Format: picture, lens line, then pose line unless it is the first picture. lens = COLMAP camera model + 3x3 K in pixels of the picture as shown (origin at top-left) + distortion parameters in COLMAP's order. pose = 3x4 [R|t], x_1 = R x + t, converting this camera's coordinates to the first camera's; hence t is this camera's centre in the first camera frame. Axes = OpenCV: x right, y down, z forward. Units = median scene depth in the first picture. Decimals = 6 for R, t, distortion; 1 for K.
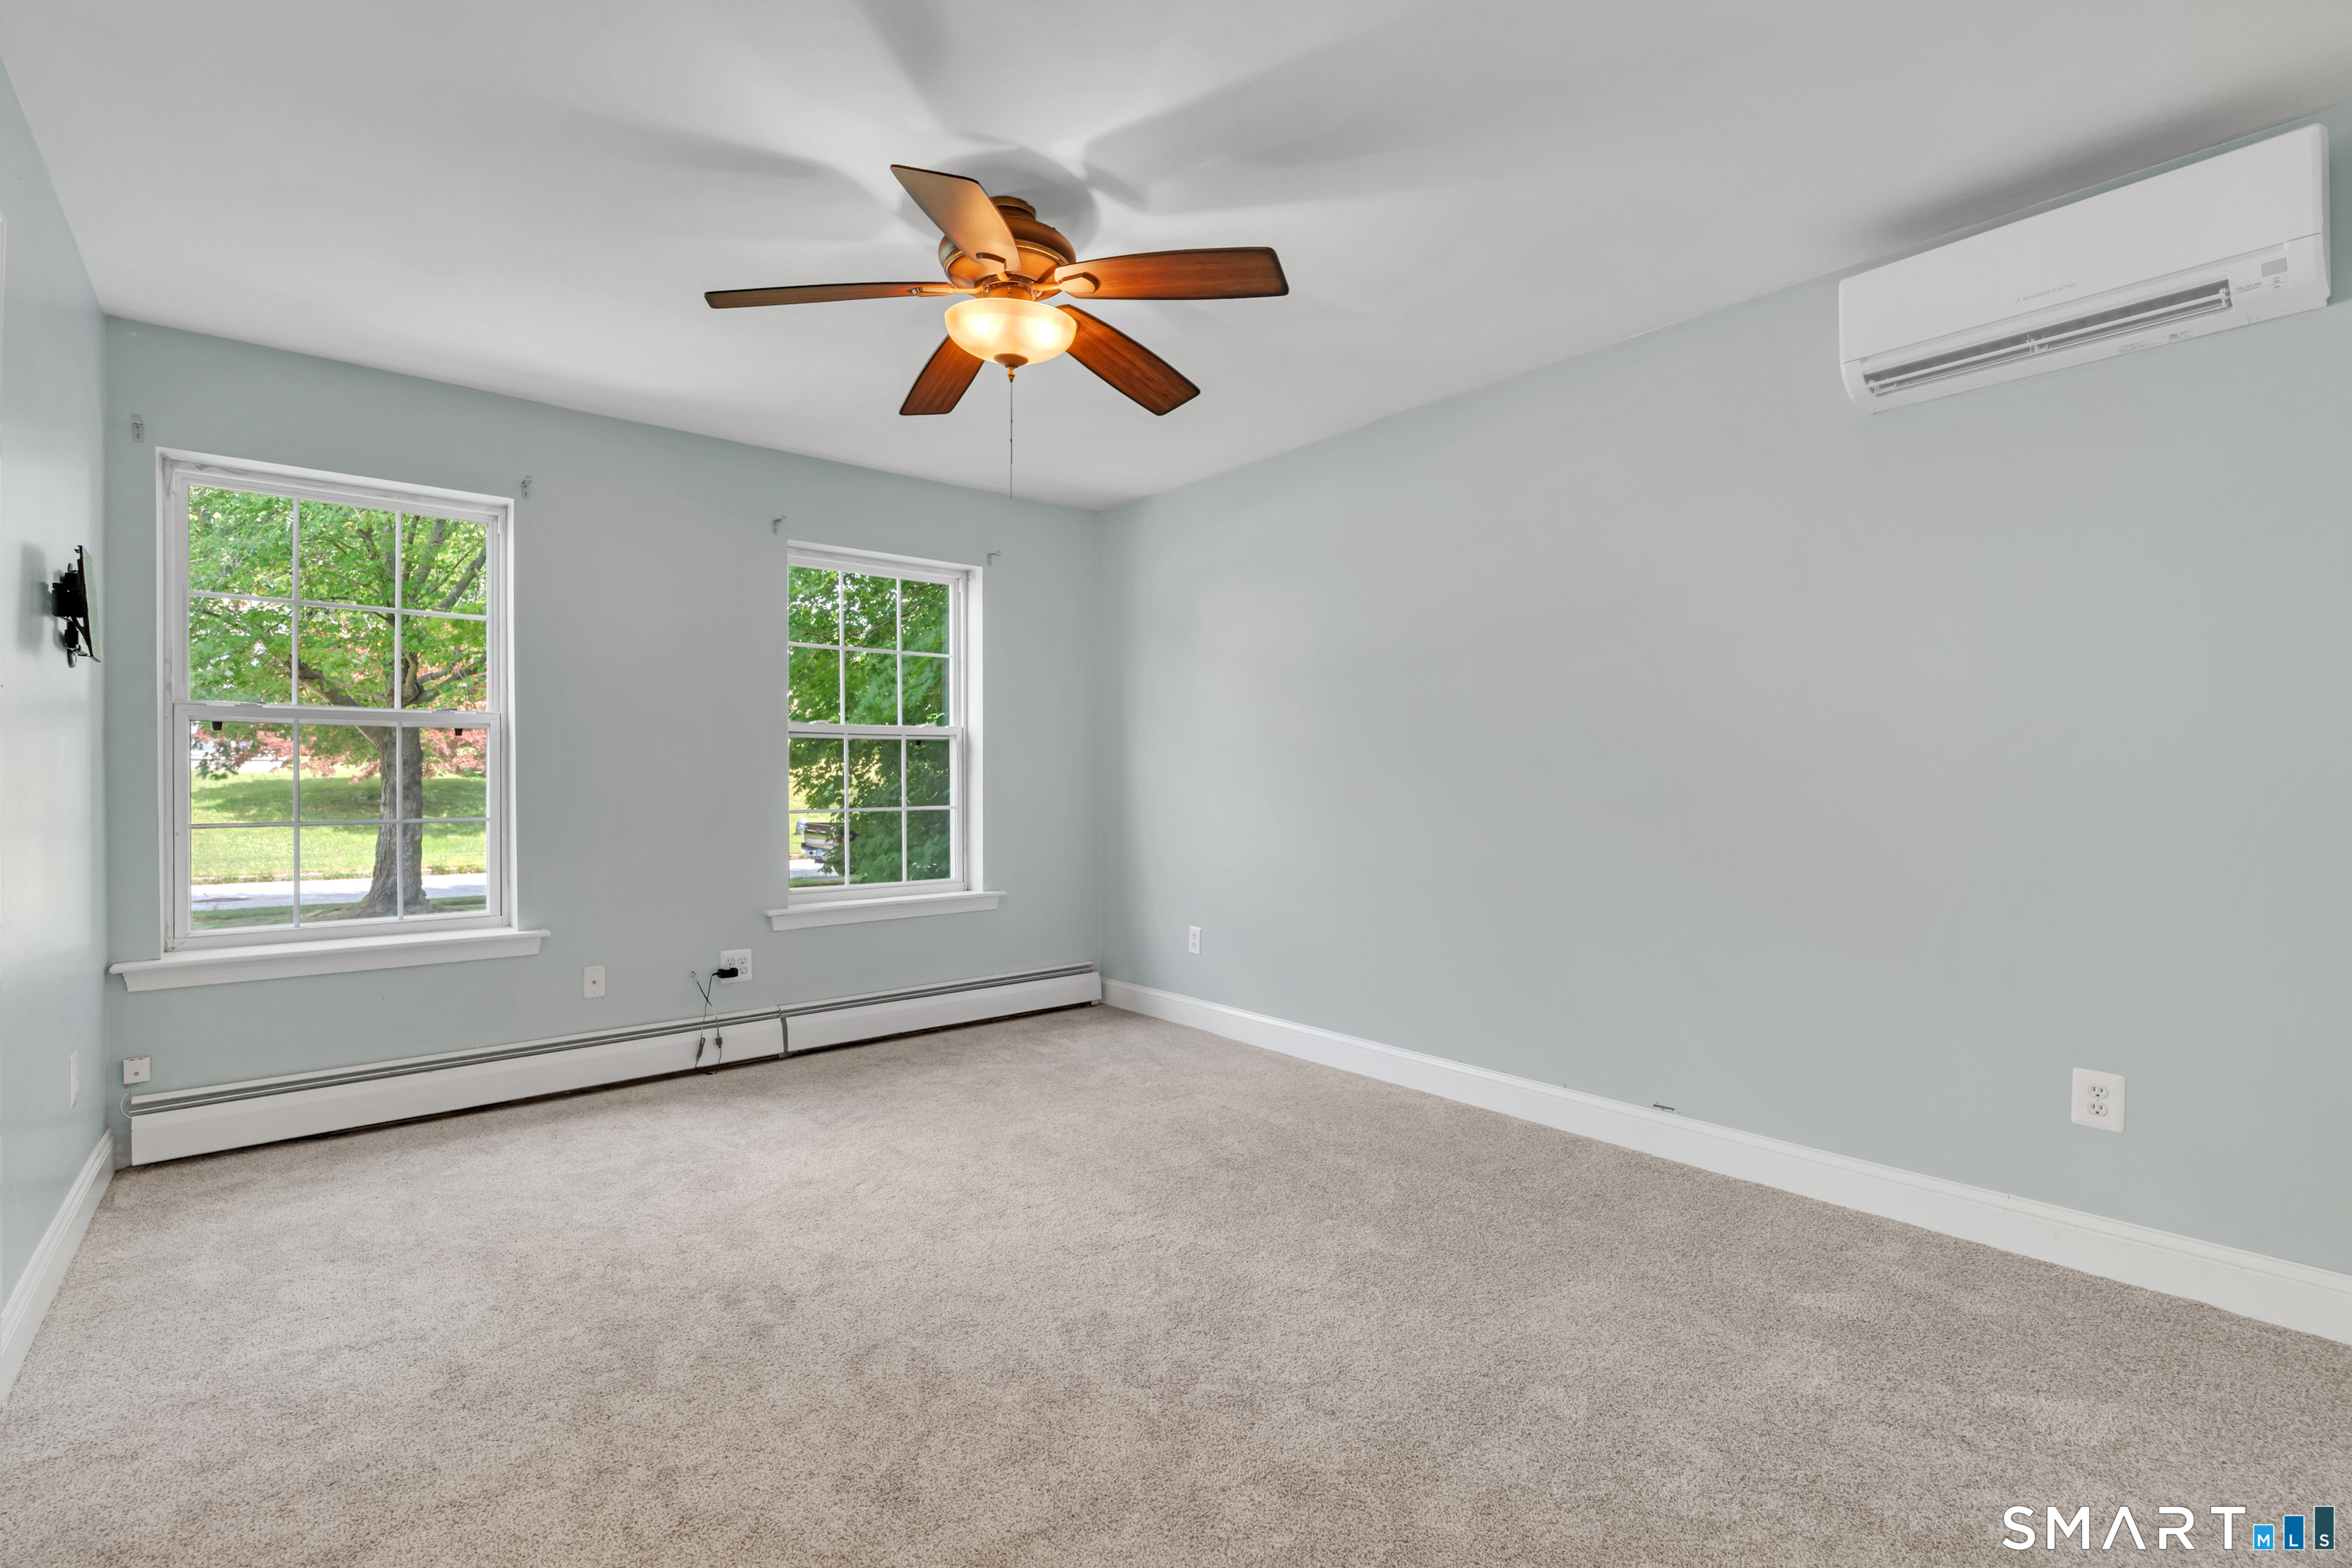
lens RADIAL K [[1048.3, 0, 1171.6], [0, 1048.3, 780.6], [0, 0, 1]] dist [-0.003246, -0.000161]
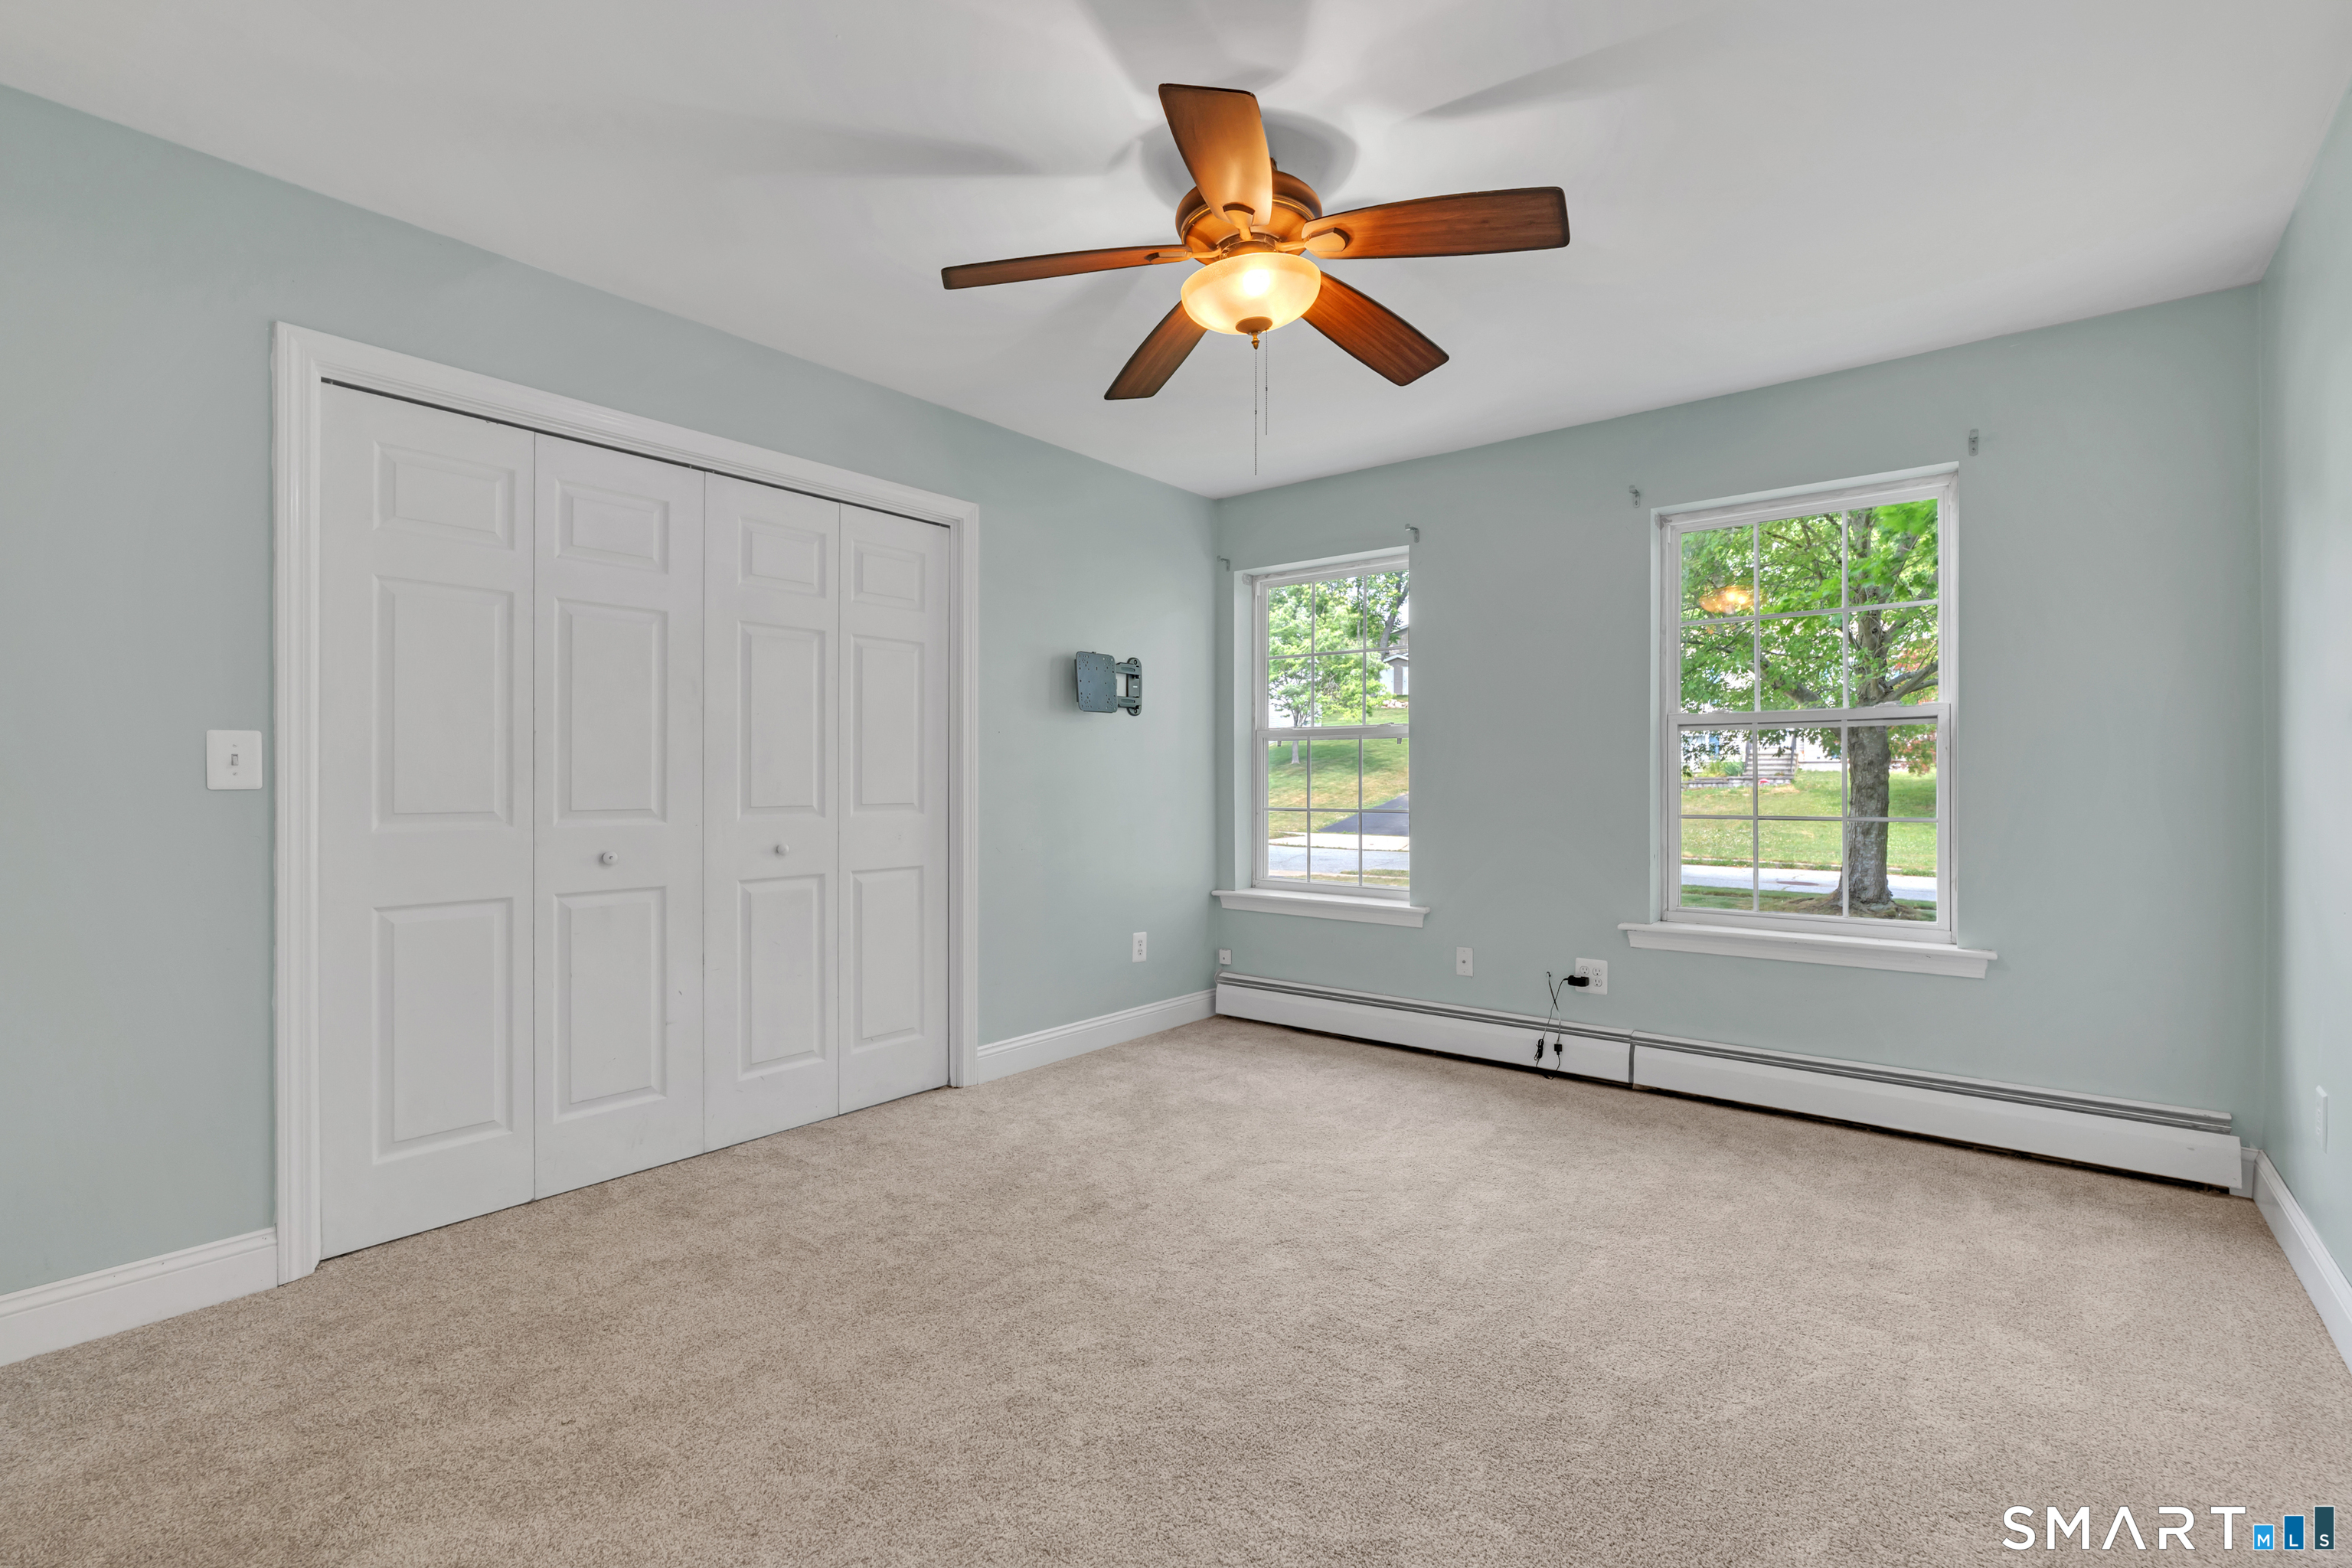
lens RADIAL K [[1048.3, 0, 1171.6], [0, 1048.3, 780.6], [0, 0, 1]] dist [-0.003246, -0.000161]
pose [[0.184223, 0.002498, -0.982881, 0.450971], [-0.001976, 0.999996, 0.002171, -0.000874], [0.982882, 0.001542, 0.184227, 0.459664]]
